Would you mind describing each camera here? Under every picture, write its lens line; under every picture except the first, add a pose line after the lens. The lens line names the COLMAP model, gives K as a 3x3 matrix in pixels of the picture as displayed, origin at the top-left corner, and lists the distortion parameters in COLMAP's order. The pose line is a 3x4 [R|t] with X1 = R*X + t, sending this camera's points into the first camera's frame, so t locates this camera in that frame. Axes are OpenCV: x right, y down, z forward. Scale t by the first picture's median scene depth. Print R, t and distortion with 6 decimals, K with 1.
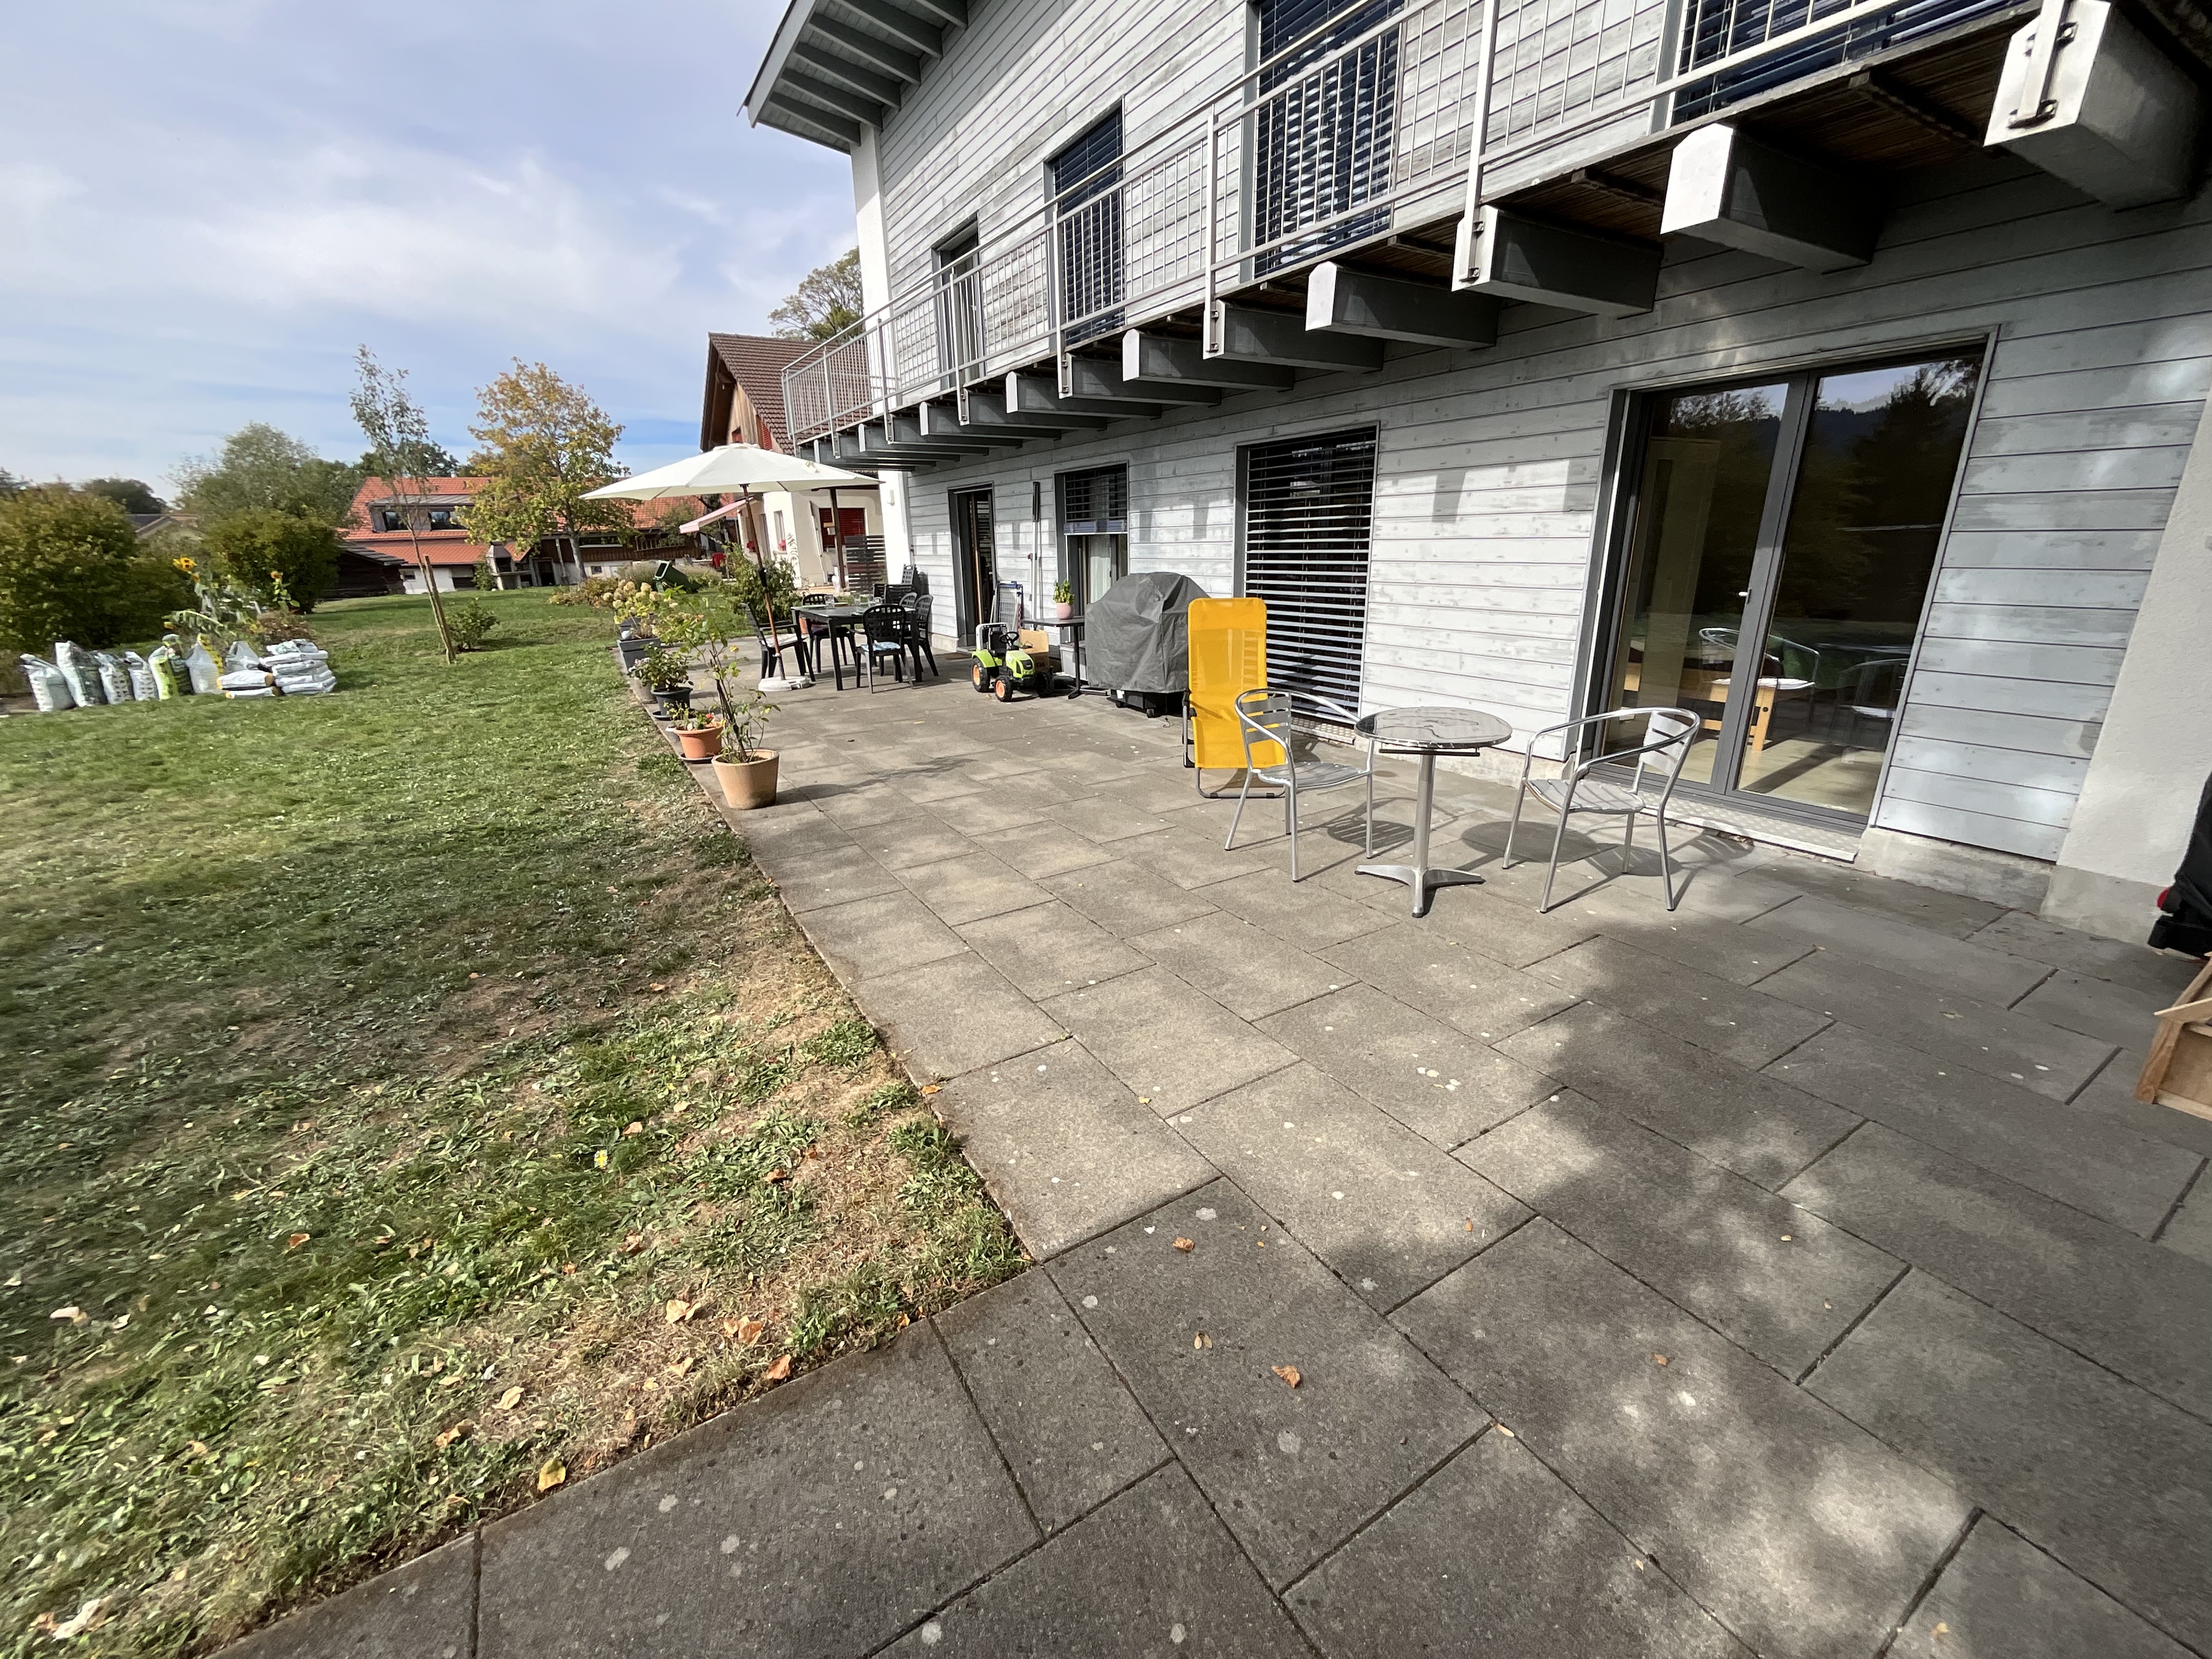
lens RADIAL K [[888.6, 0, 1104.9], [0, 888.6, 830.4], [0, 0, 1]] dist [0.001446, -0.002029]
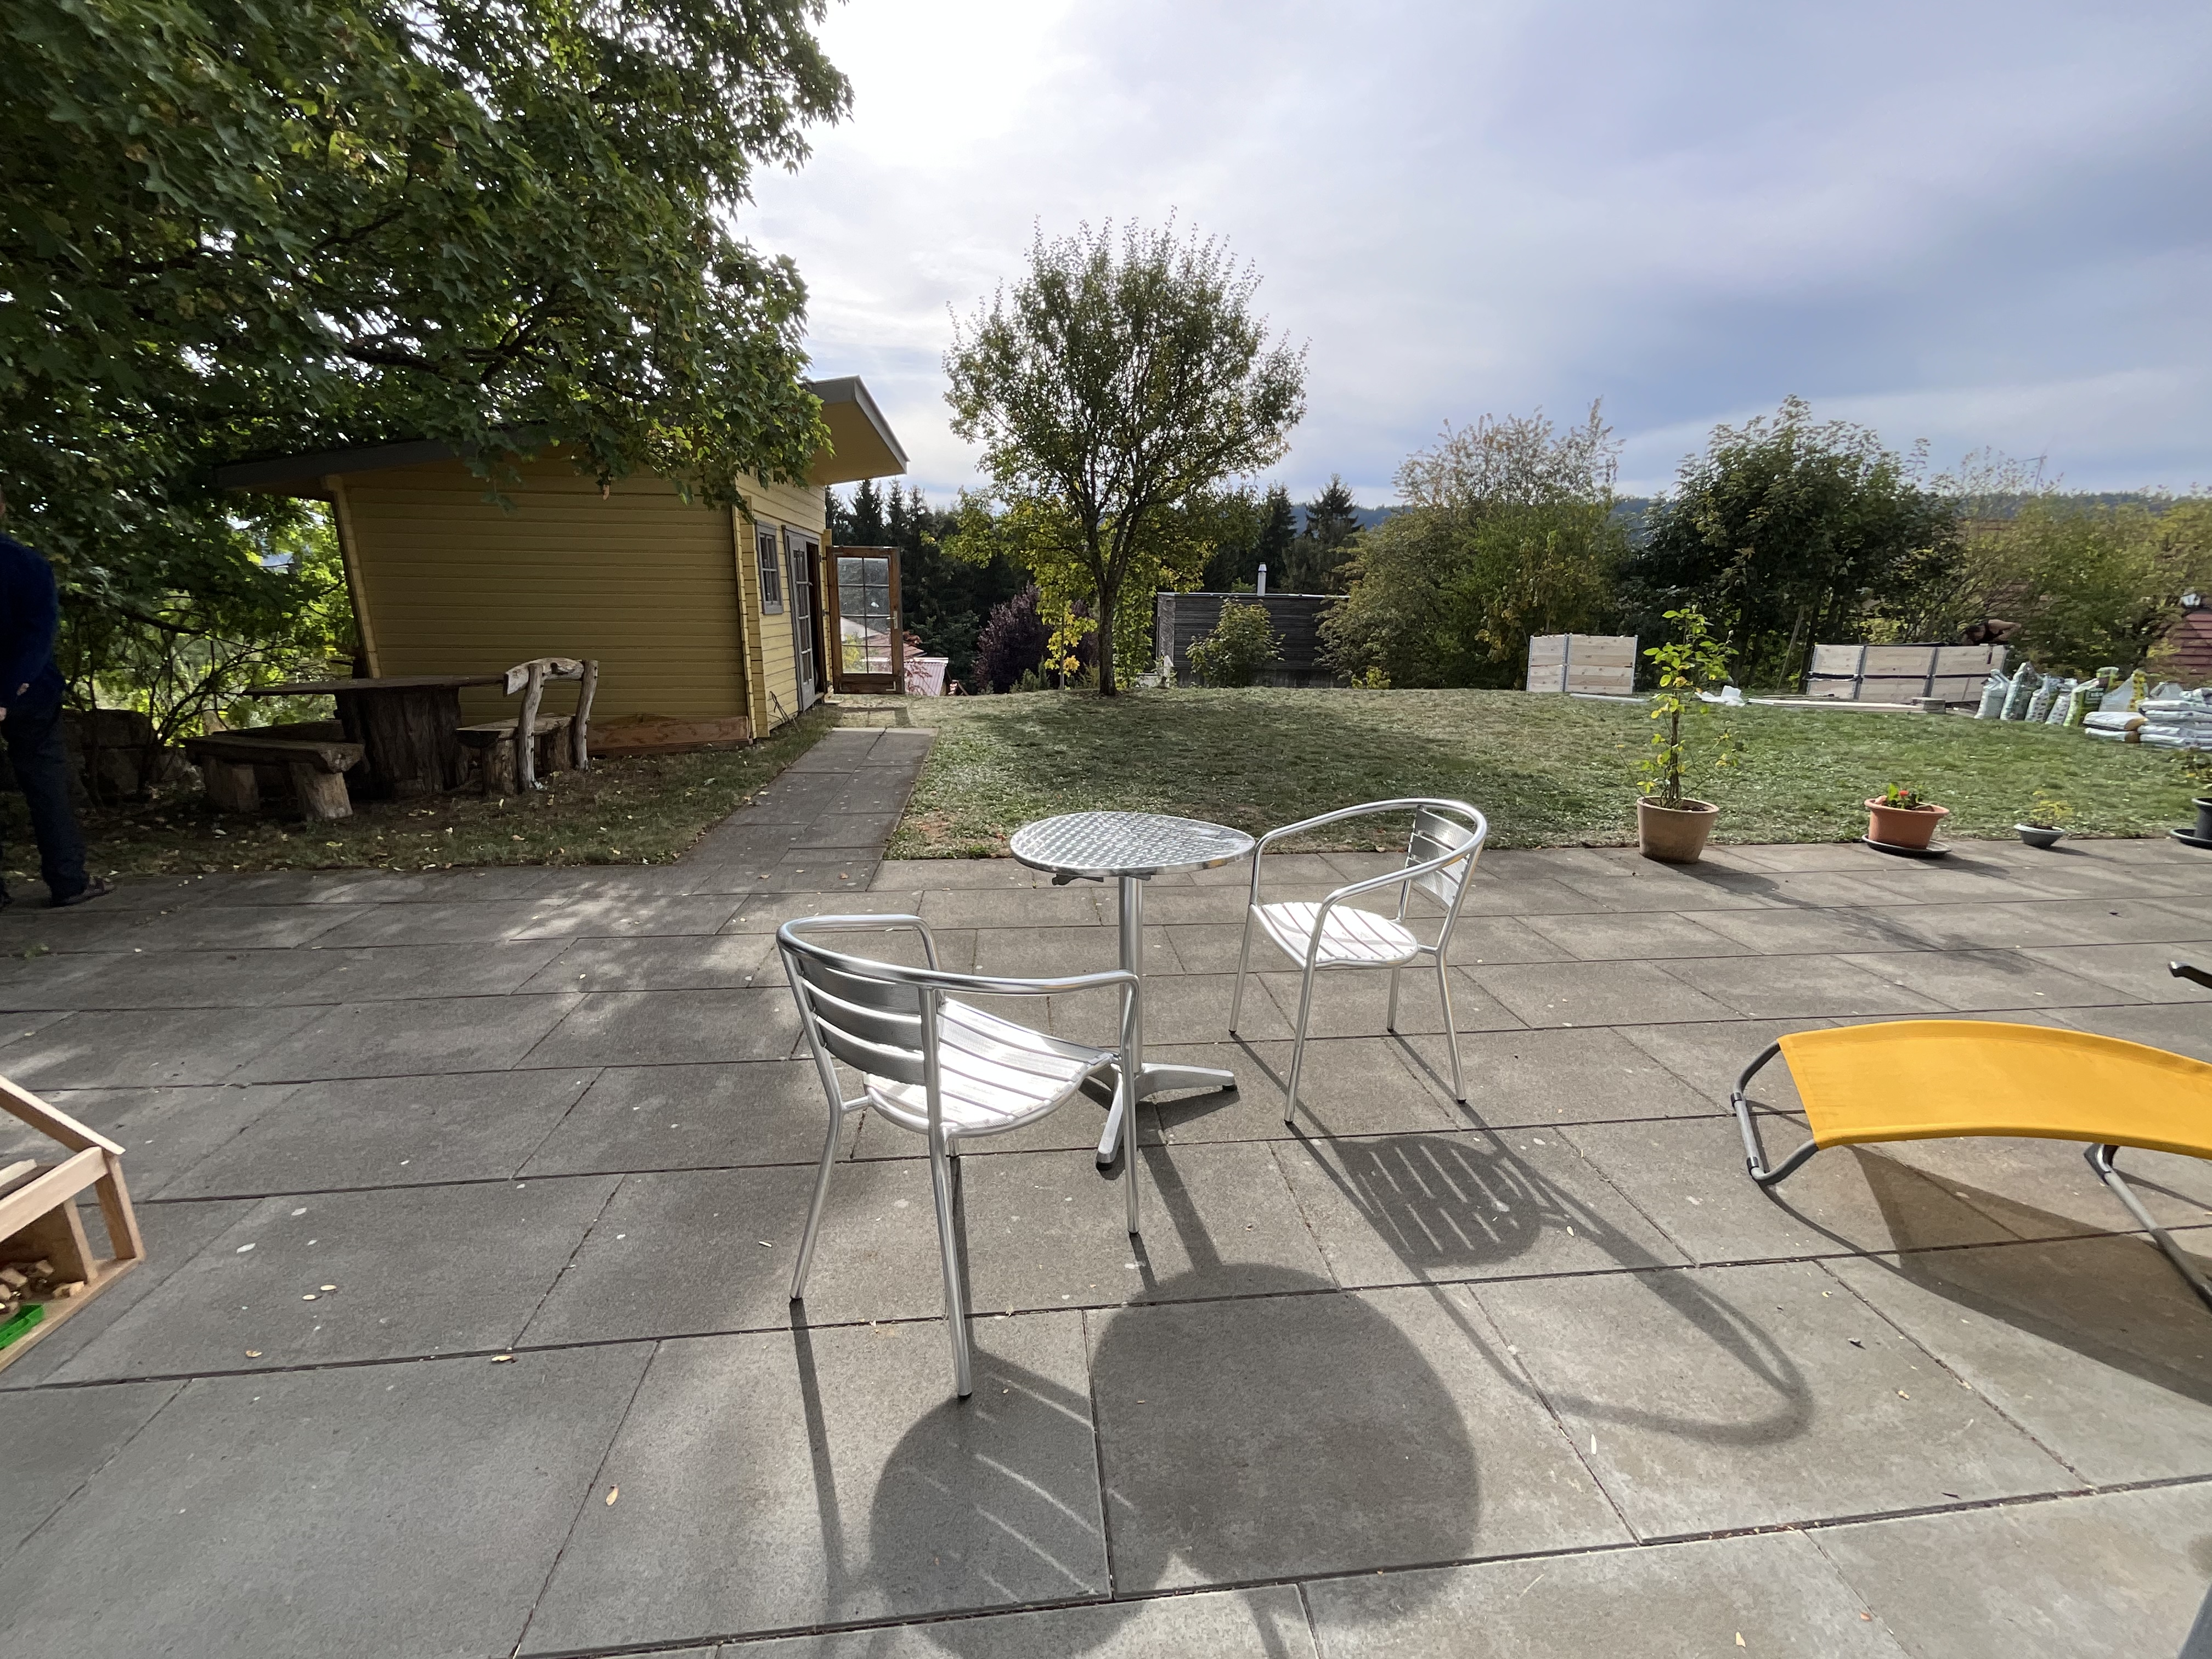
lens RADIAL K [[888.6, 0, 1098.8], [0, 888.6, 830.1], [0, 0, 1]] dist [0.001446, -0.002029]
pose [[-0.431908, 0.246741, -0.867510, 0.771353], [-0.284978, 0.875240, 0.390822, -0.302280], [0.855712, 0.416021, -0.307708, 0.992809]]
